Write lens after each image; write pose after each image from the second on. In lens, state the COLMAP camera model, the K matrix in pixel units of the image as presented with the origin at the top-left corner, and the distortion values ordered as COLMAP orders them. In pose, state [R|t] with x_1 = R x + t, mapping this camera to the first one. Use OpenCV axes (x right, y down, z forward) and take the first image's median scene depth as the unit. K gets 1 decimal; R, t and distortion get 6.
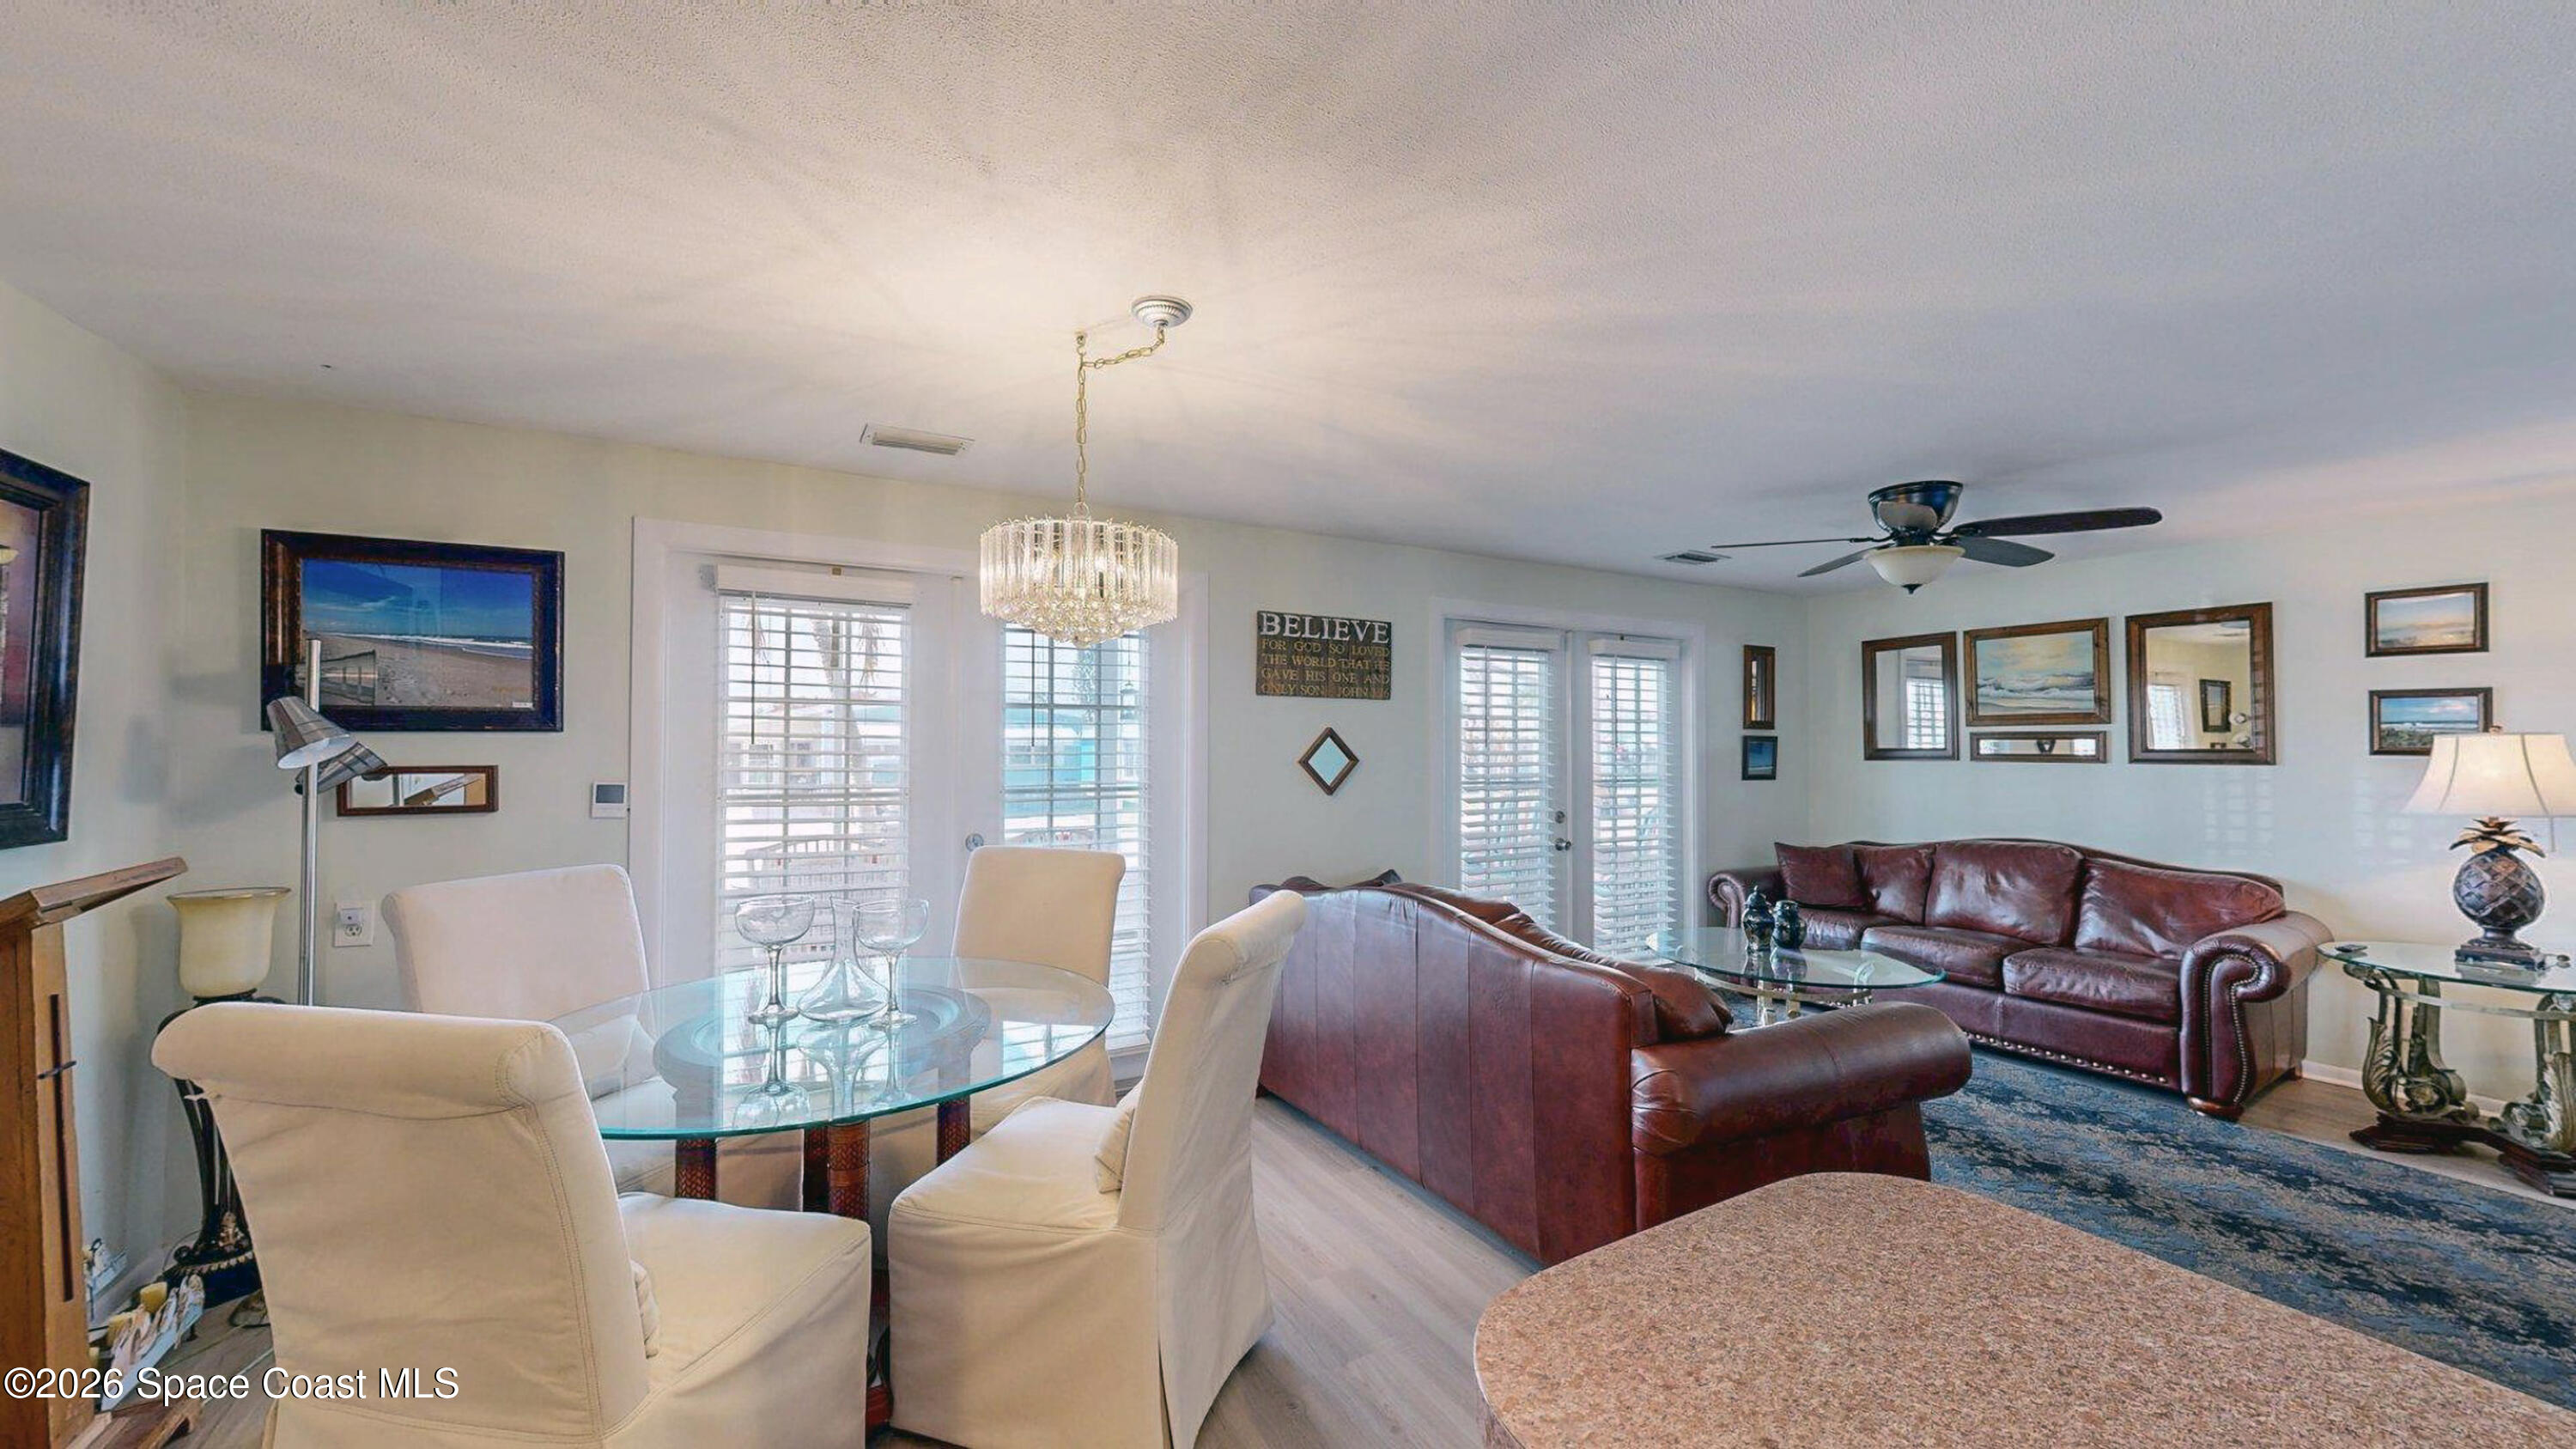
lens RADIAL K [[945.7, 0, 1288.9], [0, 945.7, 732.5], [0, 0, 1]] dist [0.000666, 0.000181]
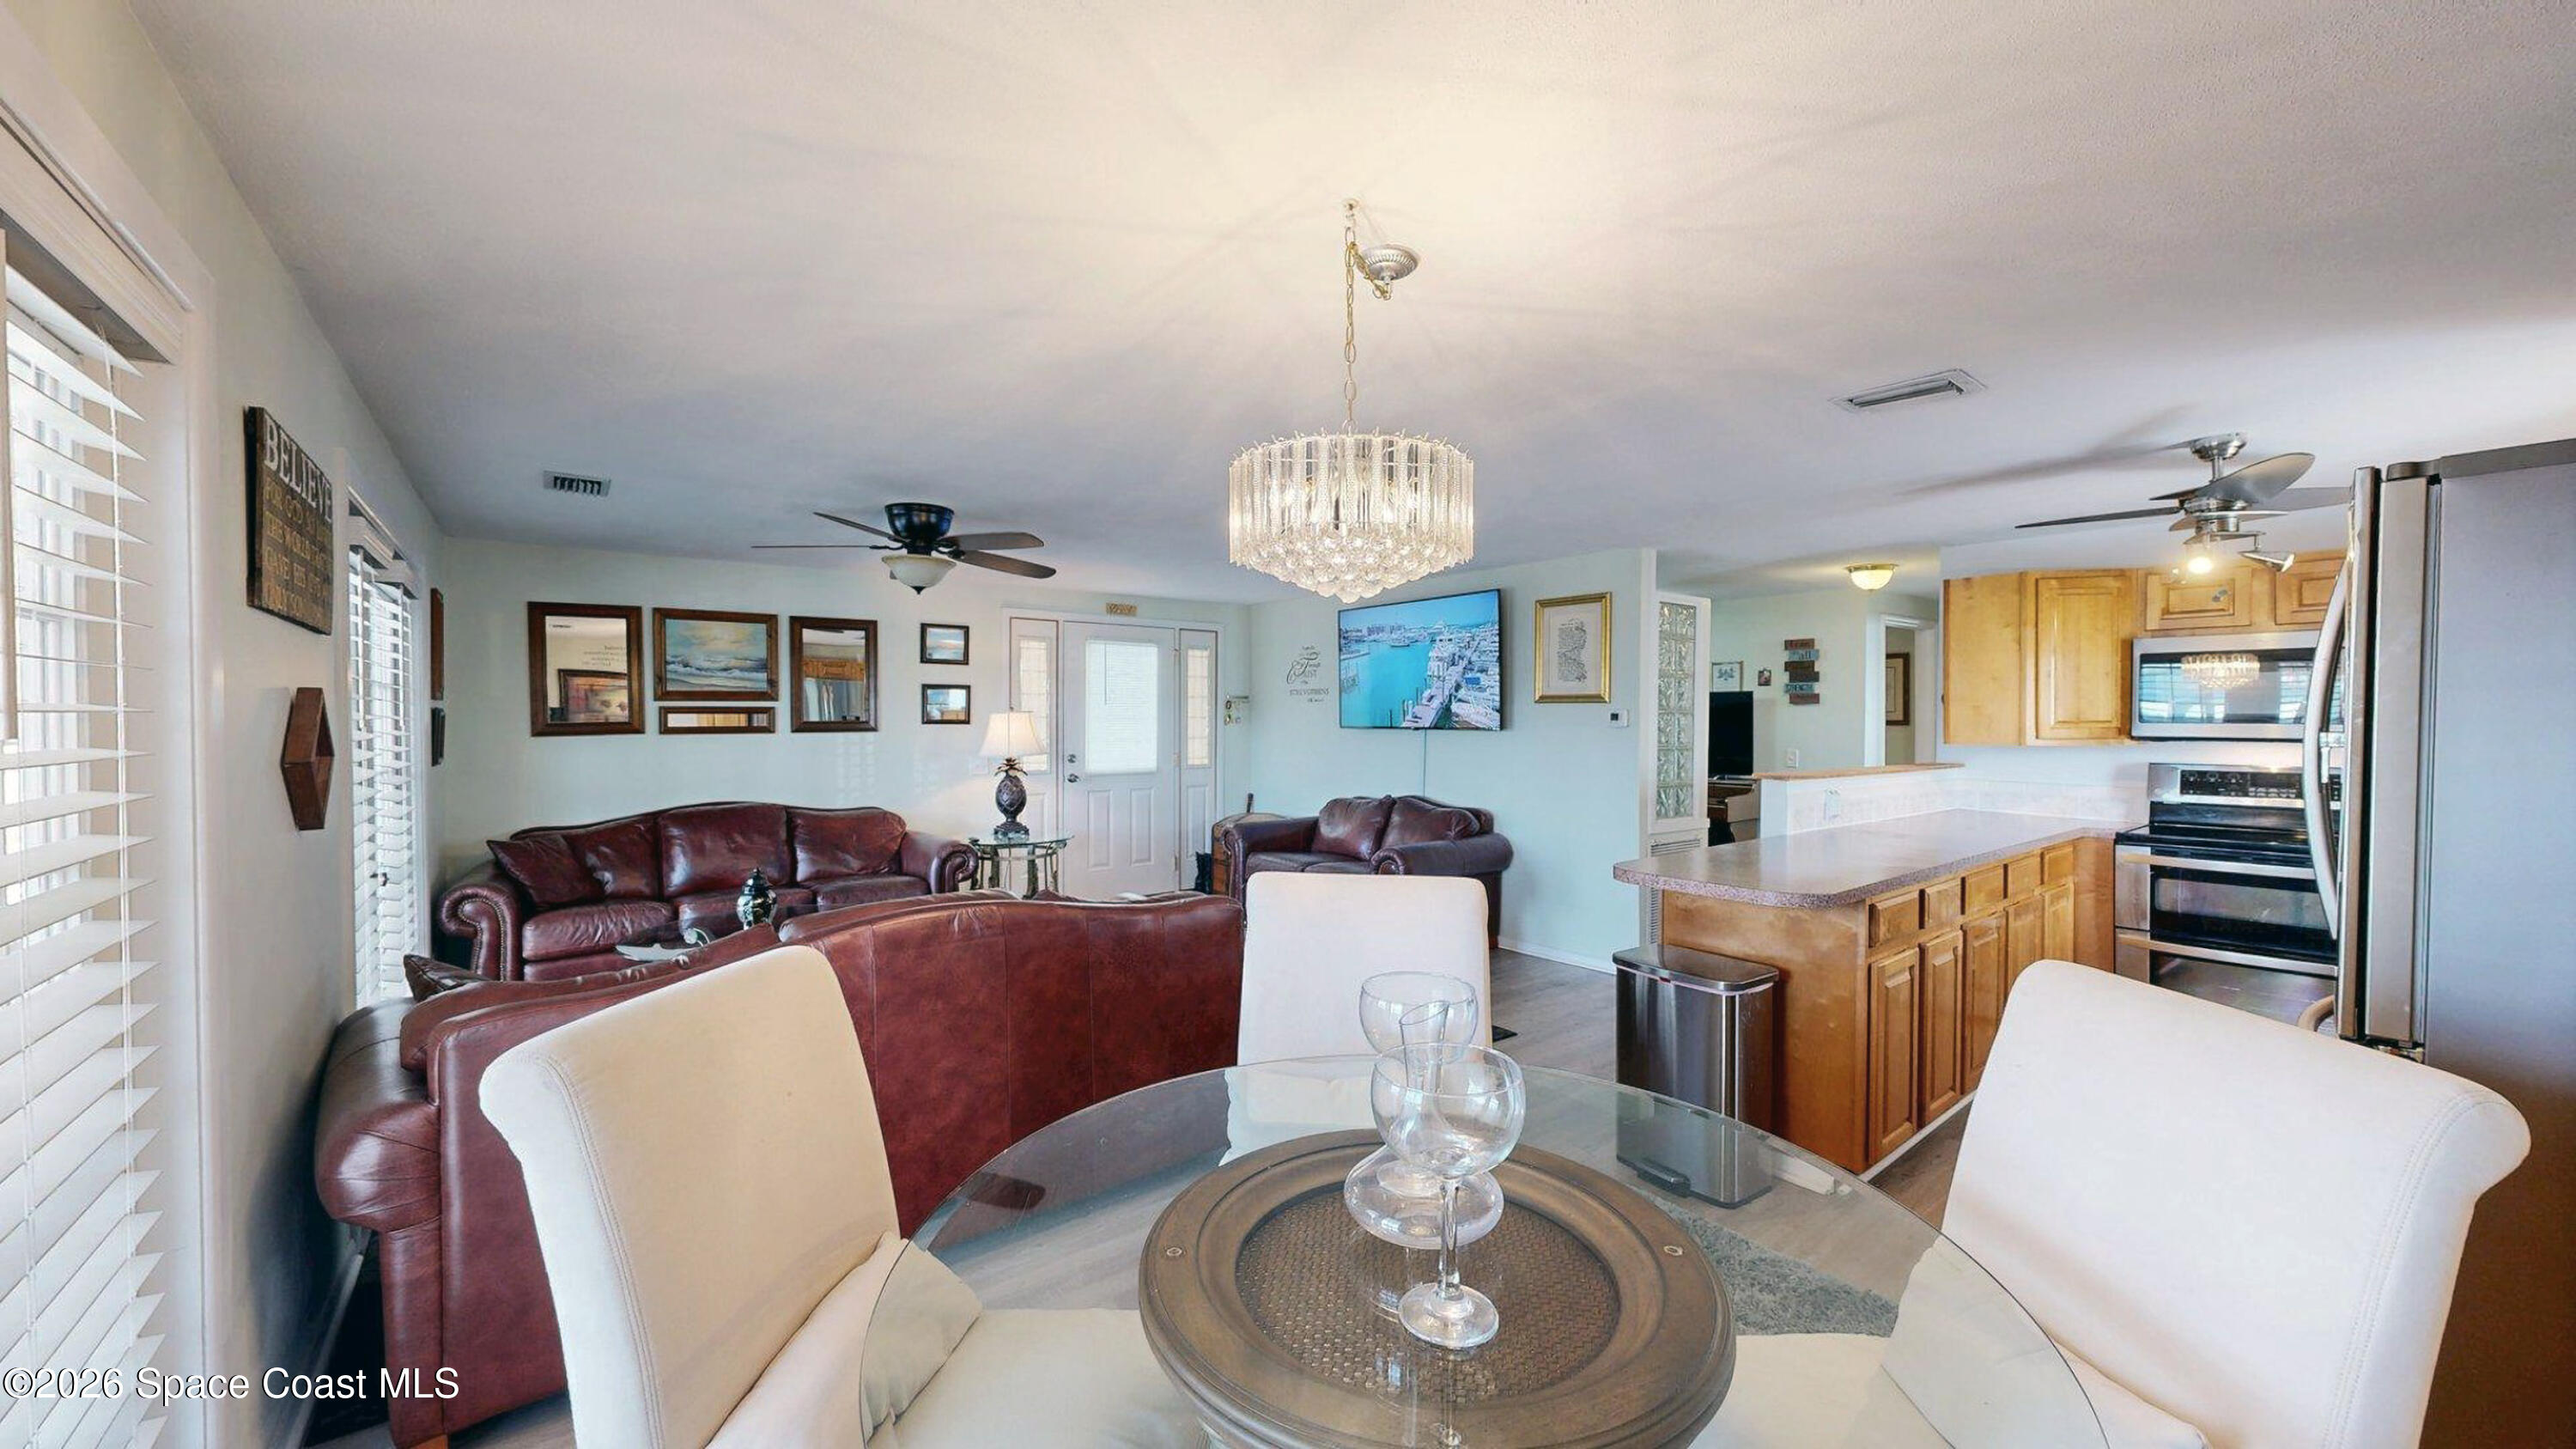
lens RADIAL K [[945.7, 0, 1287.5], [0, 945.7, 726.3], [0, 0, 1]] dist [0.000666, 0.000181]
pose [[-0.154569, -0.012739, 0.987900, -0.524917], [-0.011831, 0.999869, 0.011042, 0.002442], [-0.987911, -0.009981, -0.154699, 0.609849]]
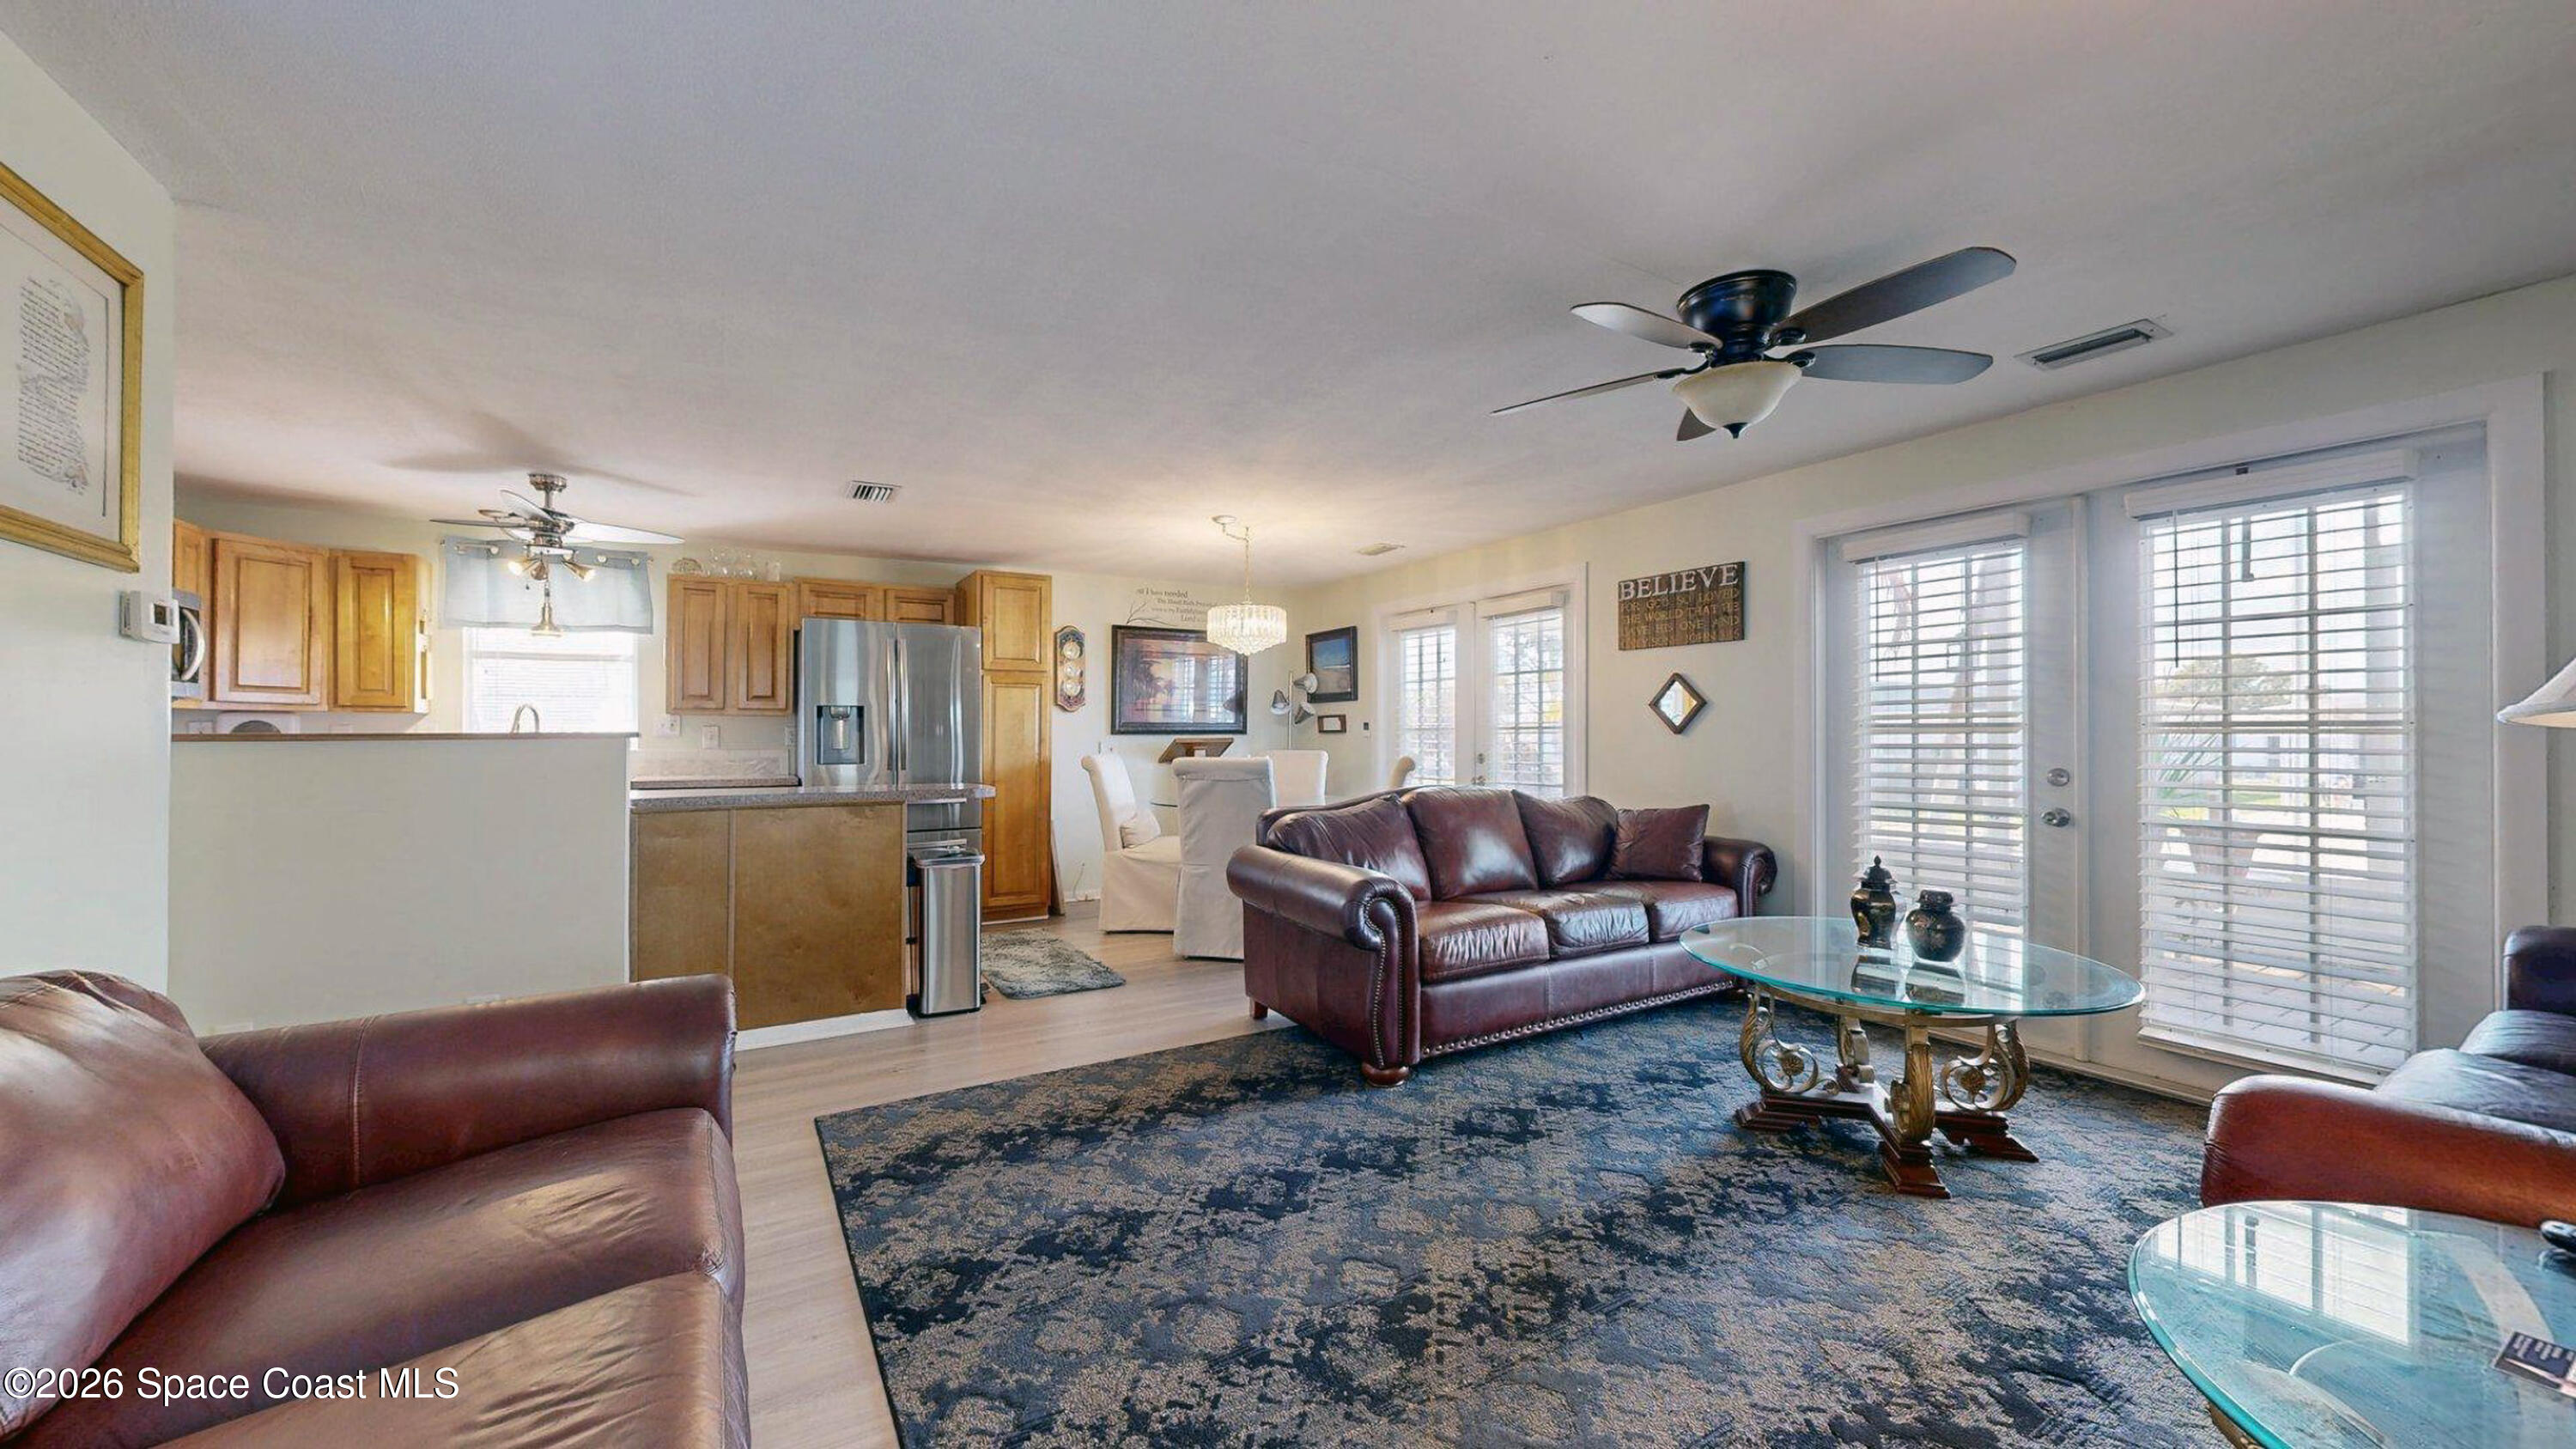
lens RADIAL K [[945.7, 0, 1292.3], [0, 945.7, 732.9], [0, 0, 1]] dist [0.000666, 0.000181]
pose [[0.035879, -0.007810, -0.999326, 1.162994], [0.011918, 0.999902, -0.007387, 0.069749], [0.999285, -0.011645, 0.035968, 0.530369]]
